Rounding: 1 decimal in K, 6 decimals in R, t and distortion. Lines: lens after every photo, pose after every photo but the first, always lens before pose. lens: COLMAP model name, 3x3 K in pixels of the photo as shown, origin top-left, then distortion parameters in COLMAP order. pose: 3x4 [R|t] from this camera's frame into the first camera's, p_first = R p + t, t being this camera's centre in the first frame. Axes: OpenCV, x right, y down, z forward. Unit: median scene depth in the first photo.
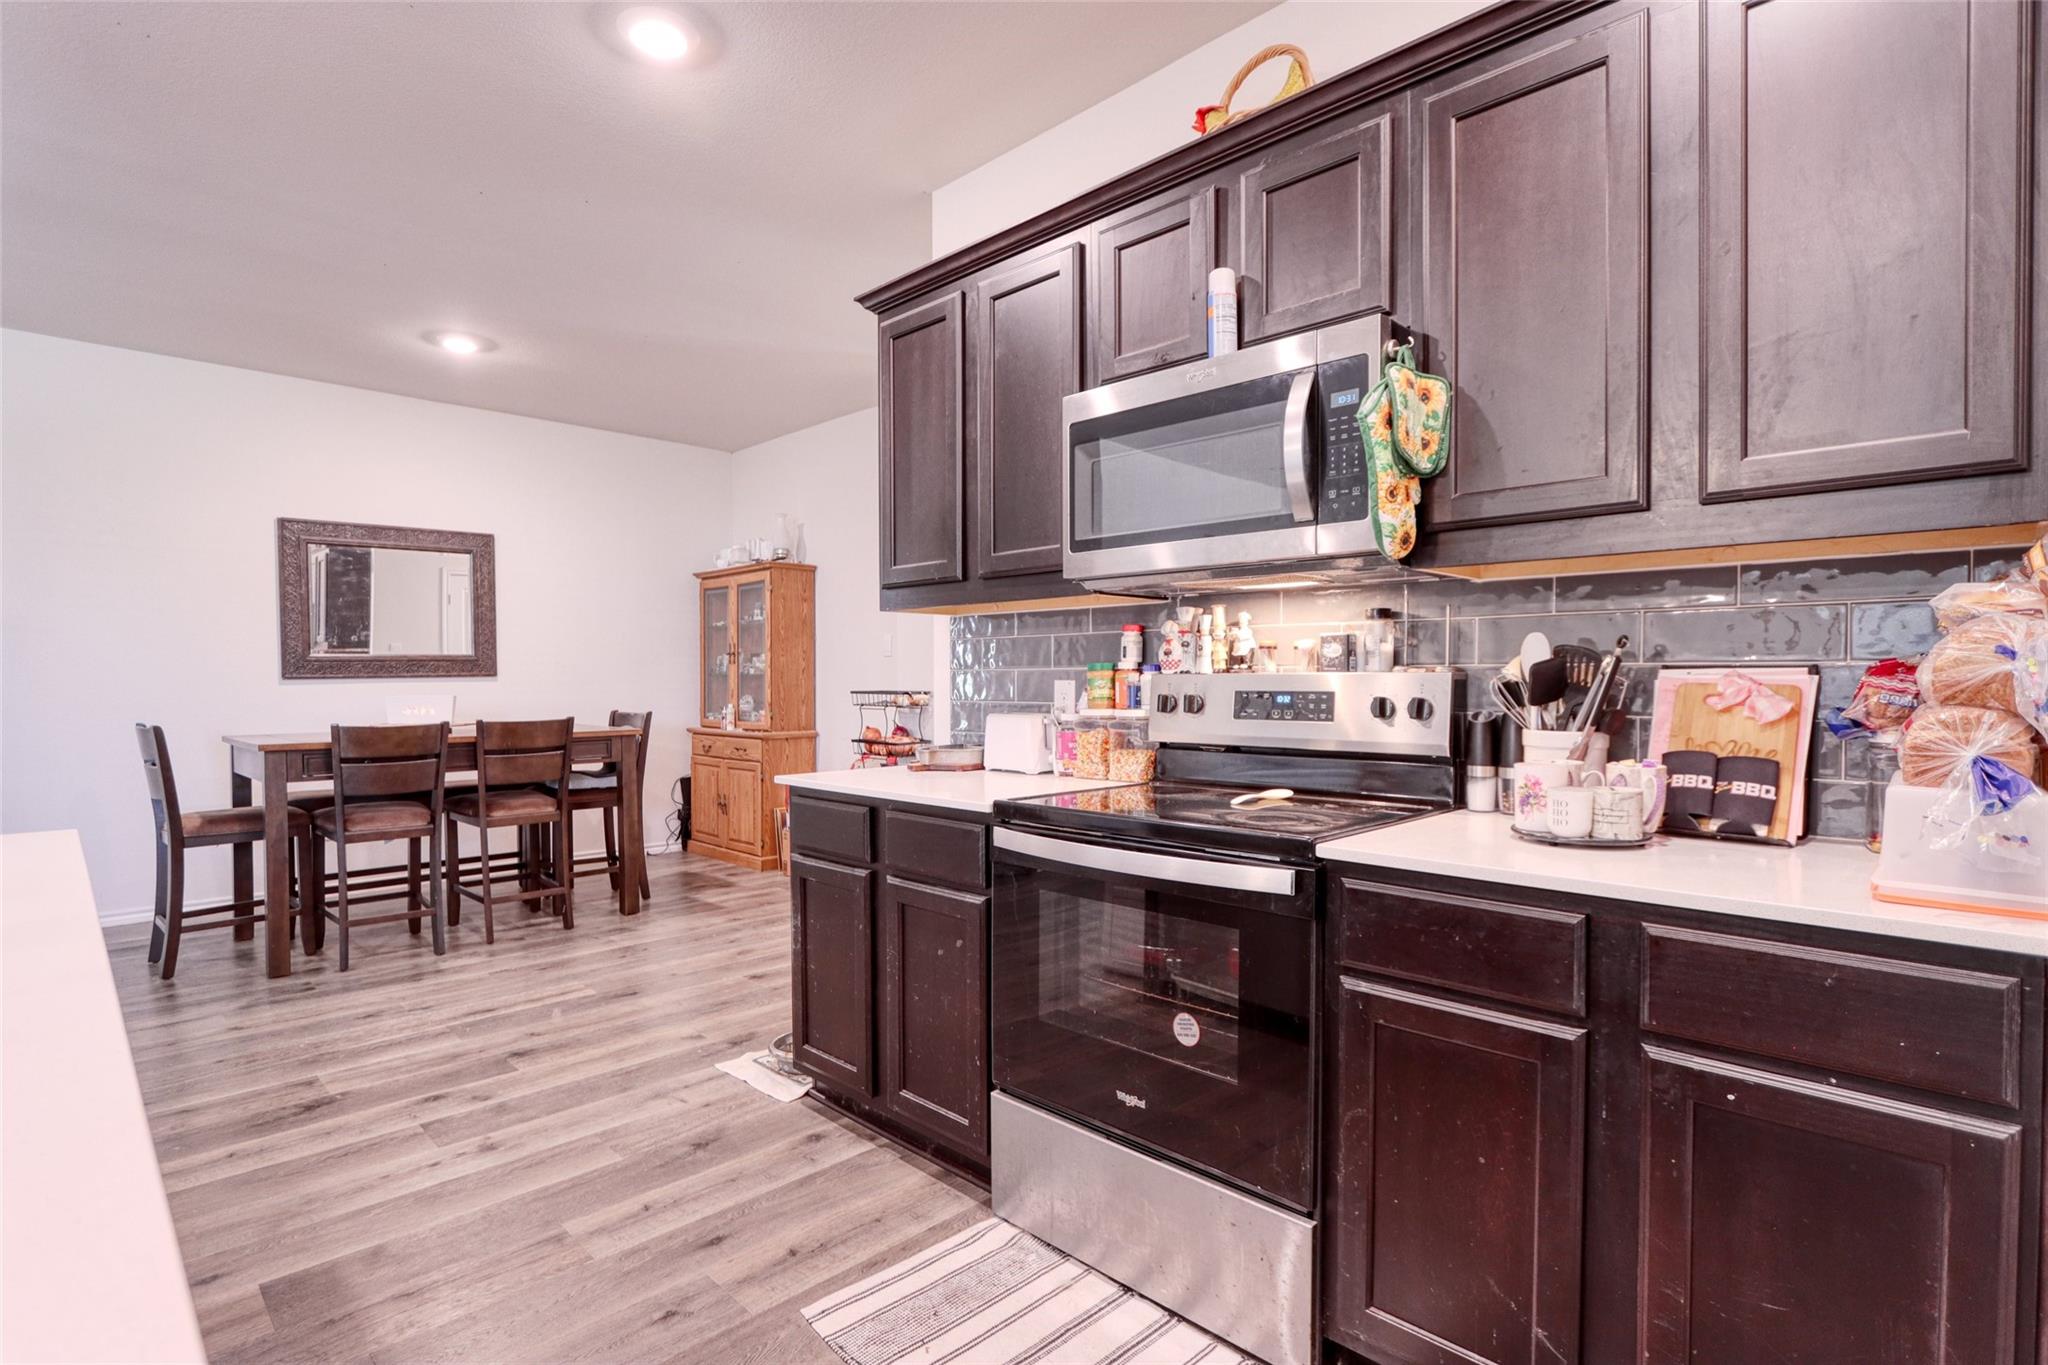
lens RADIAL K [[990.7, 0, 1035.2], [0, 990.7, 692.9], [0, 0, 1]] dist [-0.013095, -0.000042]
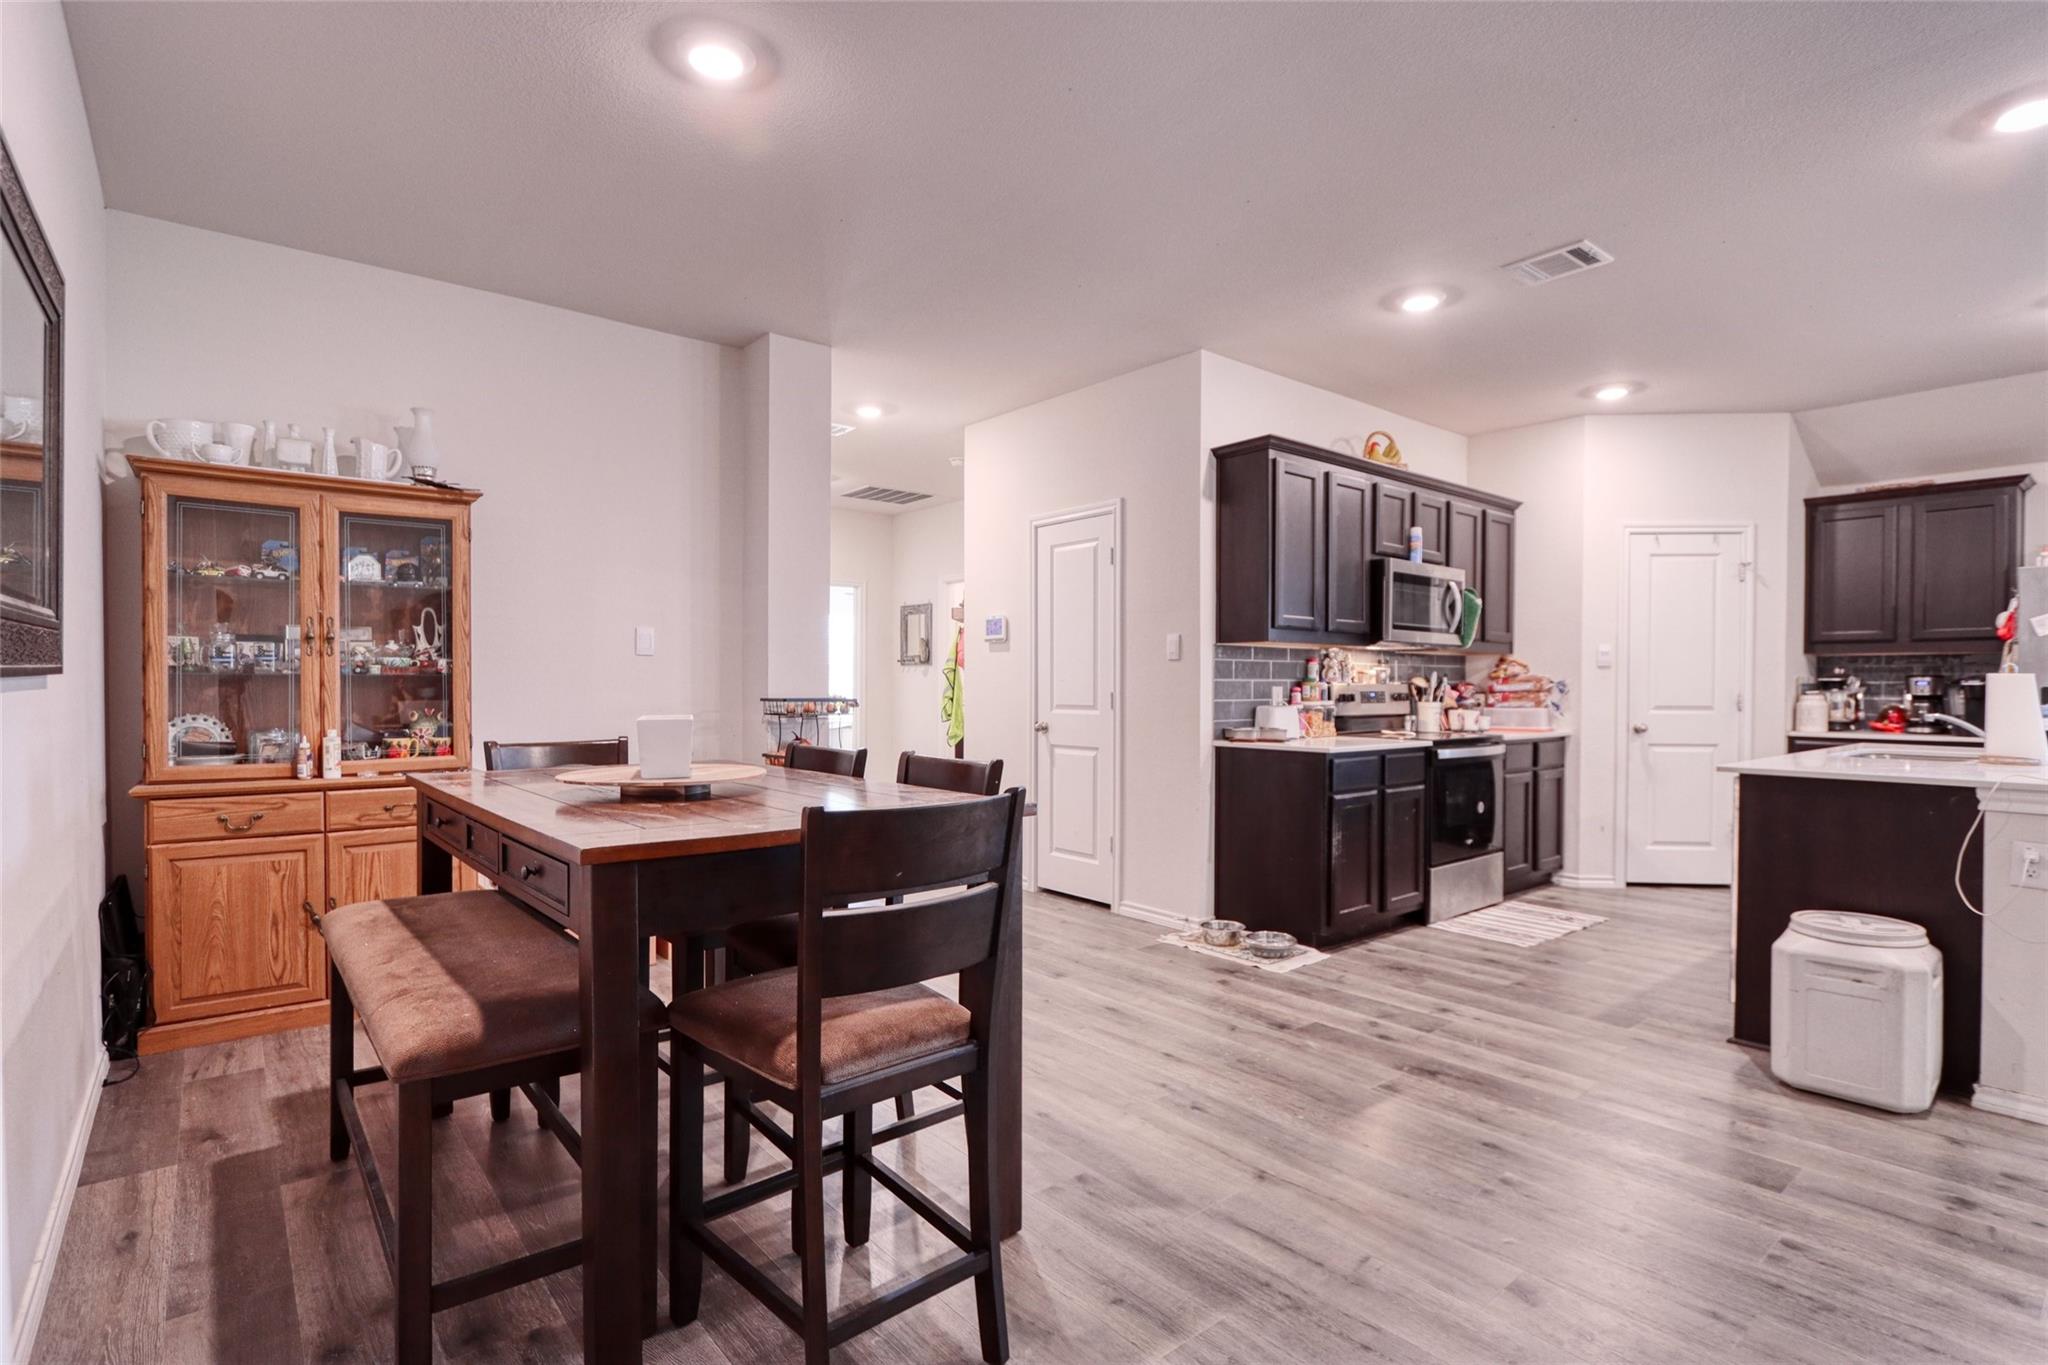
lens RADIAL K [[990.7, 0, 1035.2], [0, 990.7, 692.9], [0, 0, 1]] dist [-0.013095, -0.000042]
pose [[0.101272, -0.005741, 0.994842, -1.966213], [0.013258, 0.999902, 0.004421, -0.016859], [-0.994770, 0.012742, 0.101338, 1.382355]]
